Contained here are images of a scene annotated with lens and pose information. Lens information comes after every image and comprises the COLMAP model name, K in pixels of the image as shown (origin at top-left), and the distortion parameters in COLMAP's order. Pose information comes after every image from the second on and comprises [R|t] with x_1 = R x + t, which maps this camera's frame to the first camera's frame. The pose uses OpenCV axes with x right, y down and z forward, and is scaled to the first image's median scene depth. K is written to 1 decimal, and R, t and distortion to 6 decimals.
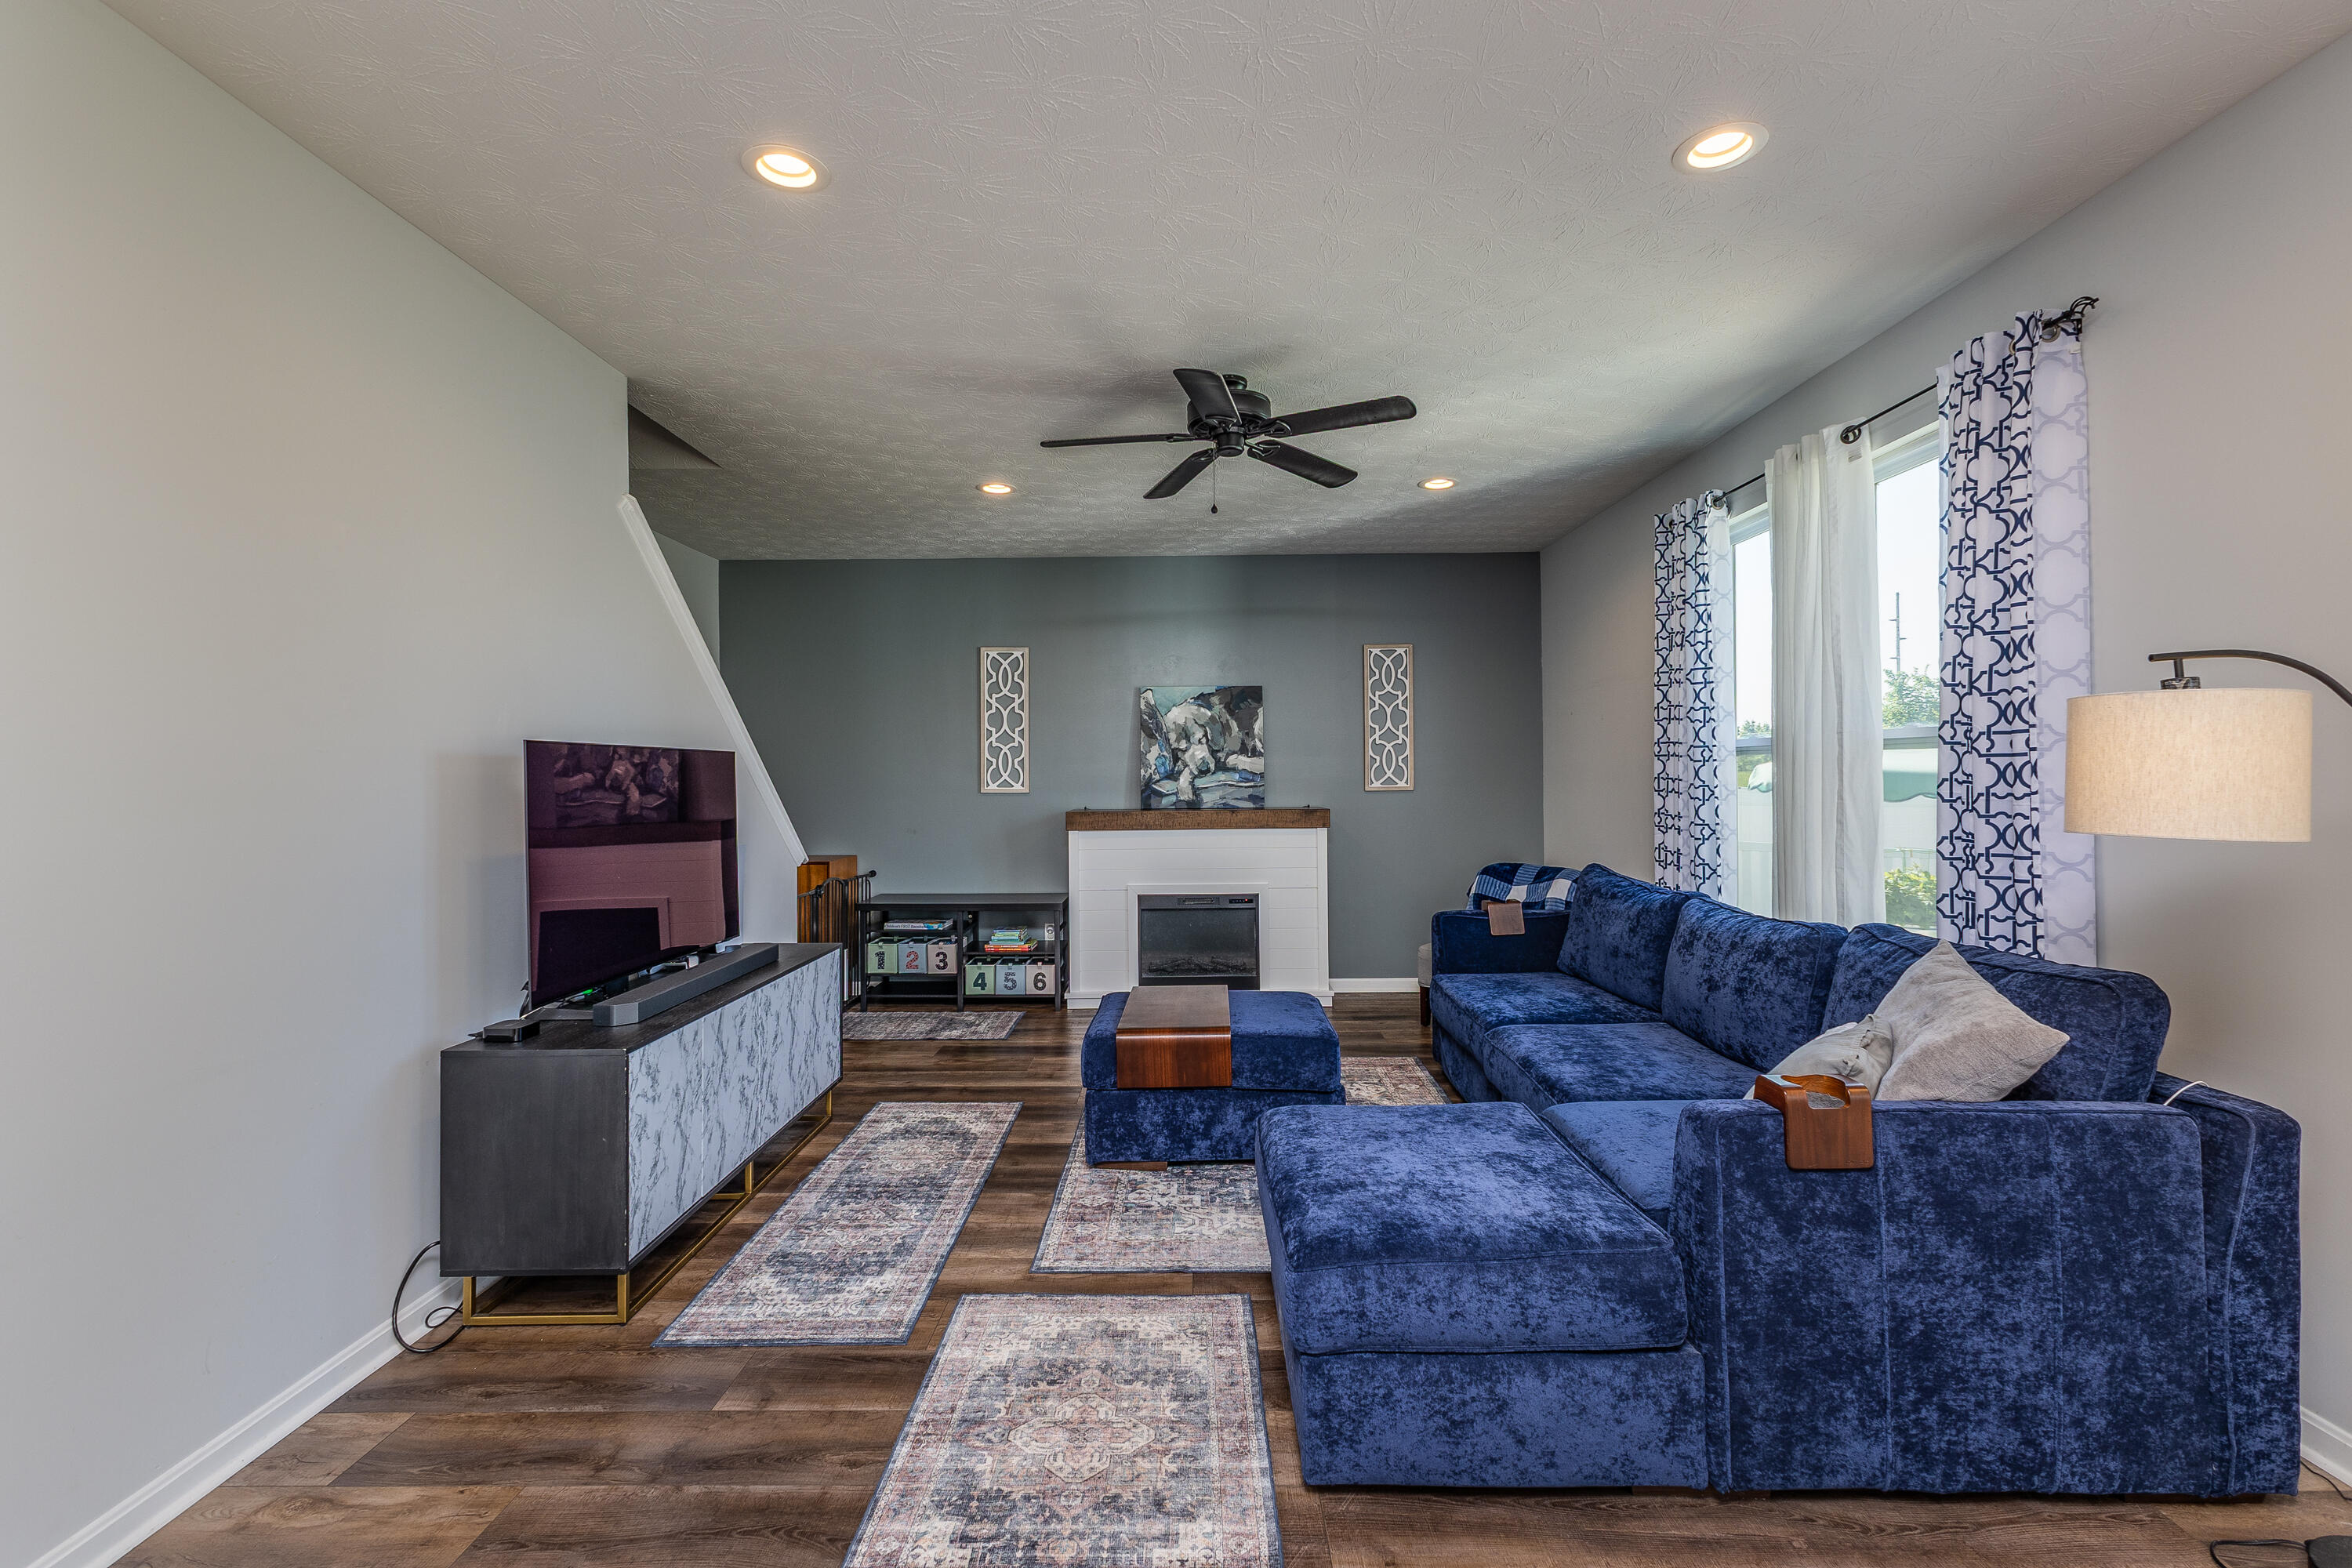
lens RADIAL K [[1018.7, 0, 1176.0], [0, 1018.7, 784.0], [0, 0, 1]] dist [0.002741, 0.000195]
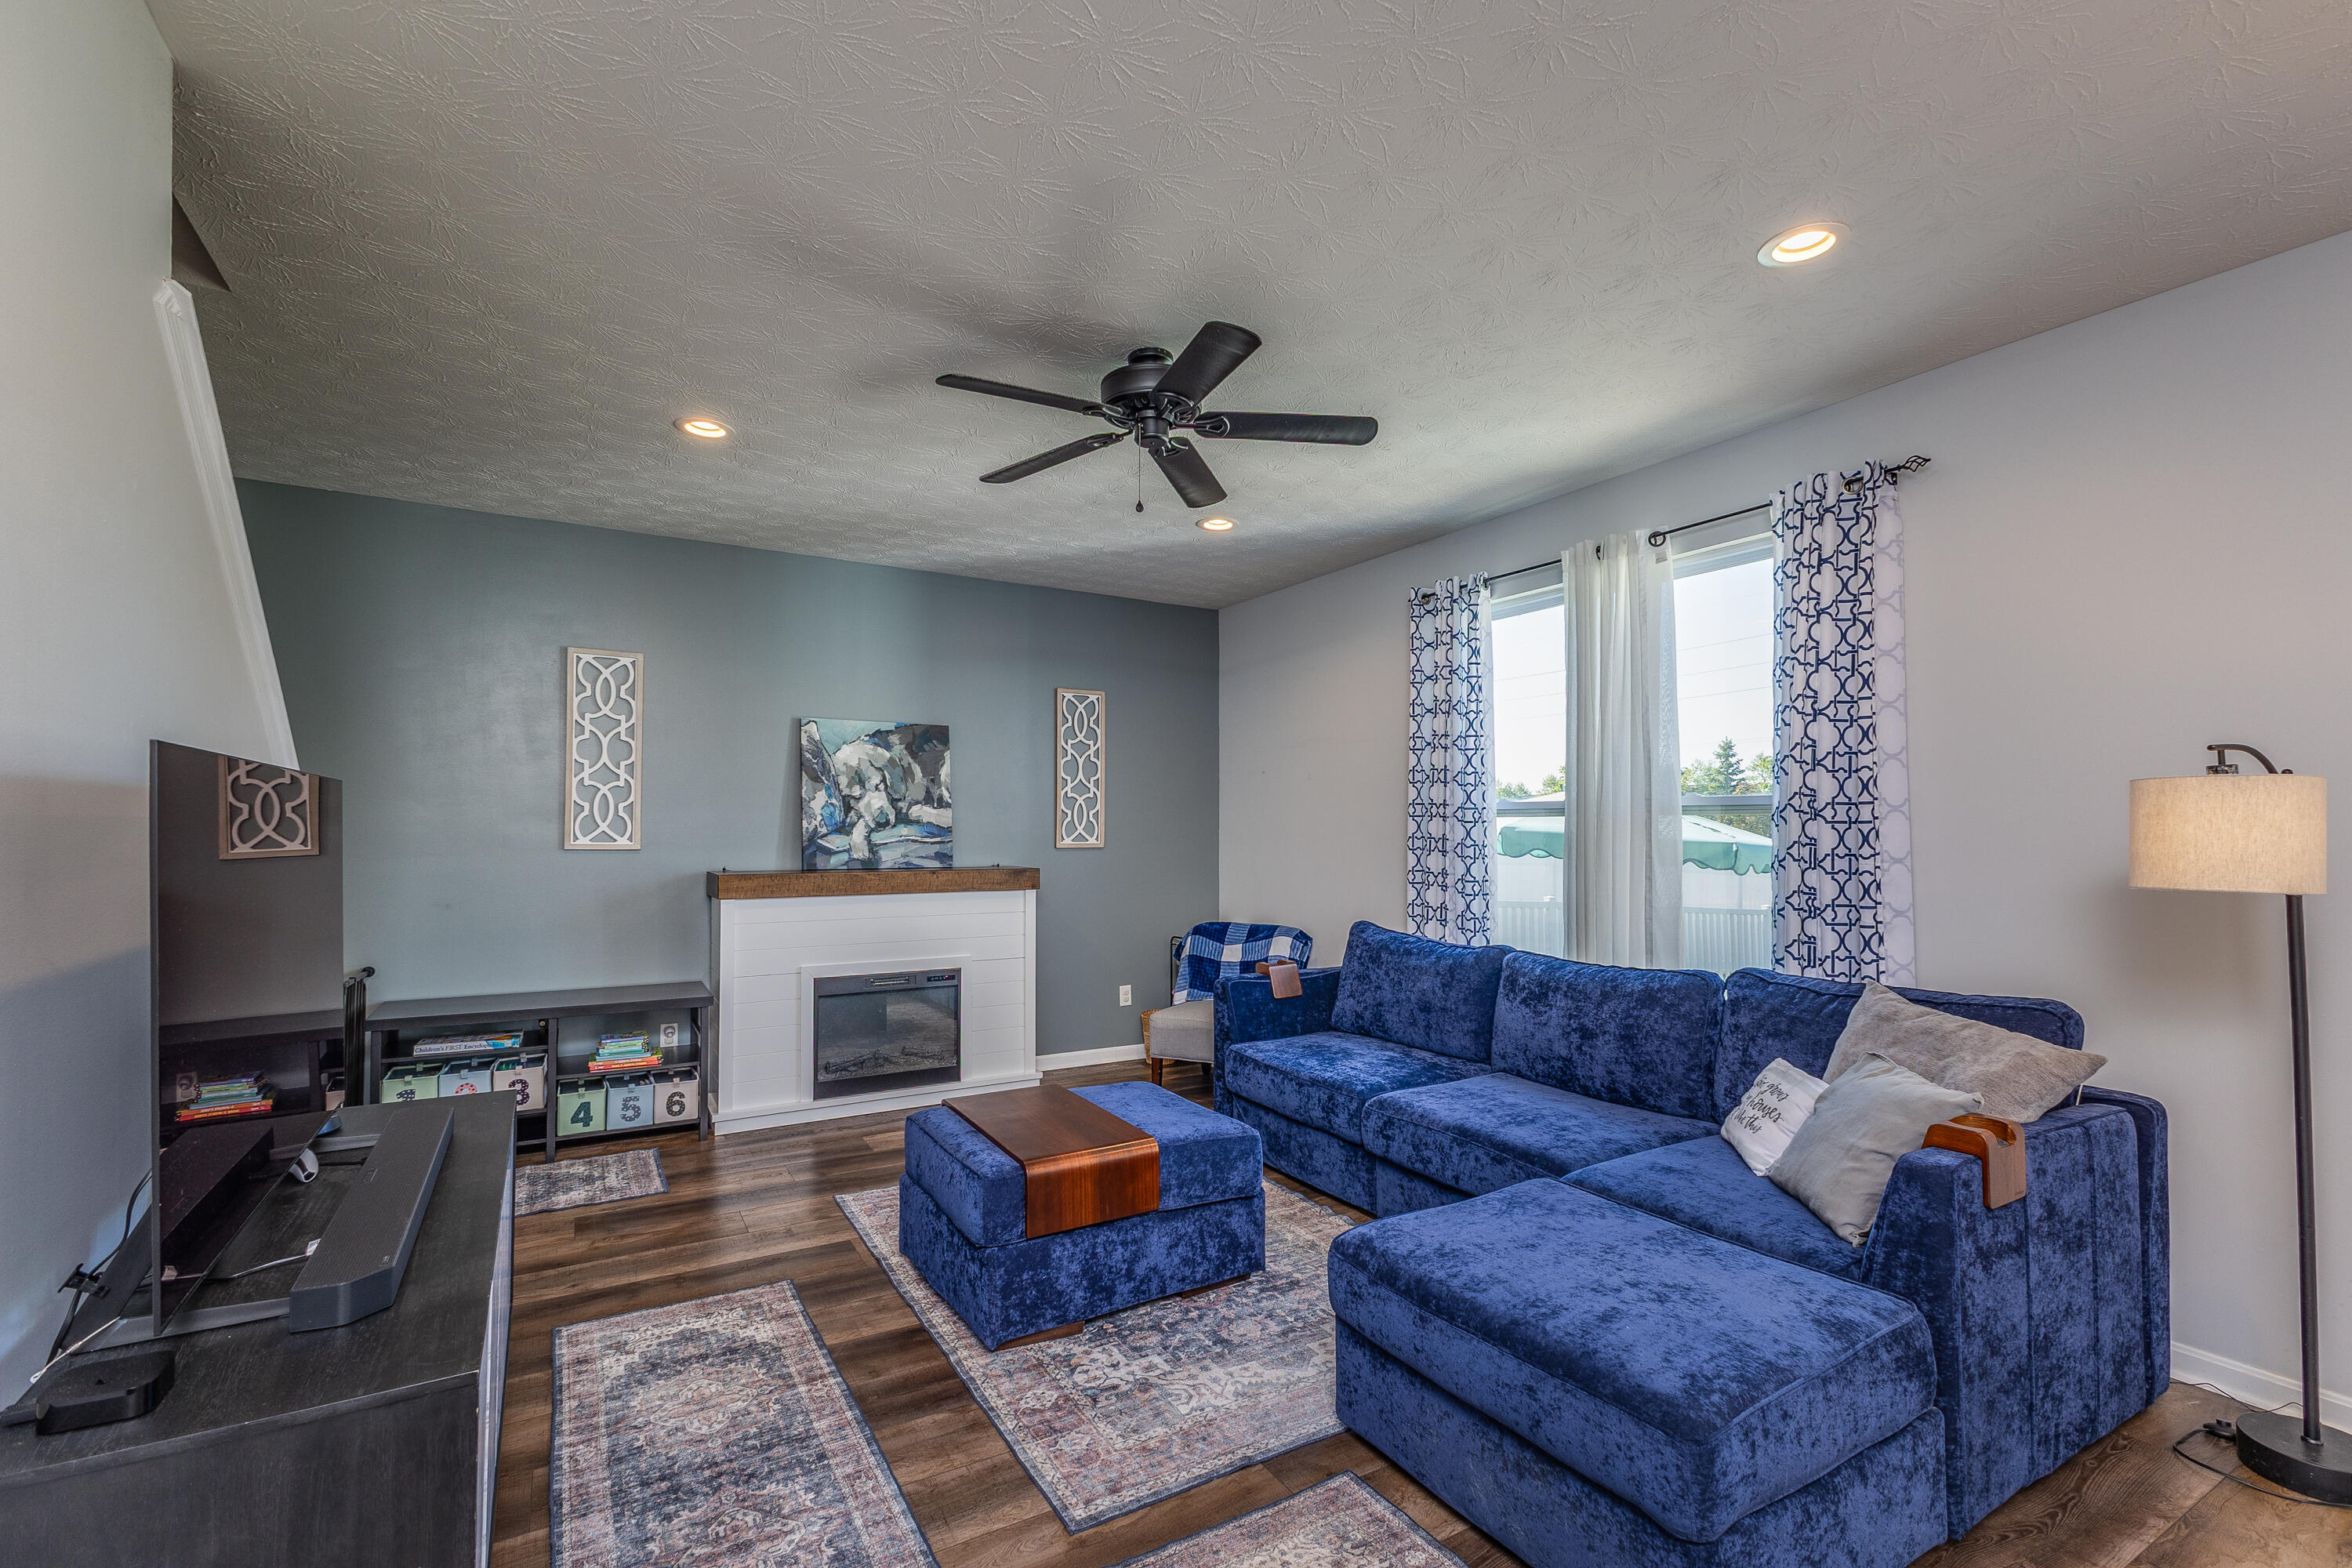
lens RADIAL K [[1032.2, 0, 1178.1], [0, 1032.2, 826.1], [0, 0, 1]] dist [0.007520, 0.000189]
pose [[0.851029, 0.013745, 0.524939, -0.320599], [-0.007184, 0.999869, -0.014534, -0.000299], [-0.525070, 0.008598, 0.851016, 0.240304]]
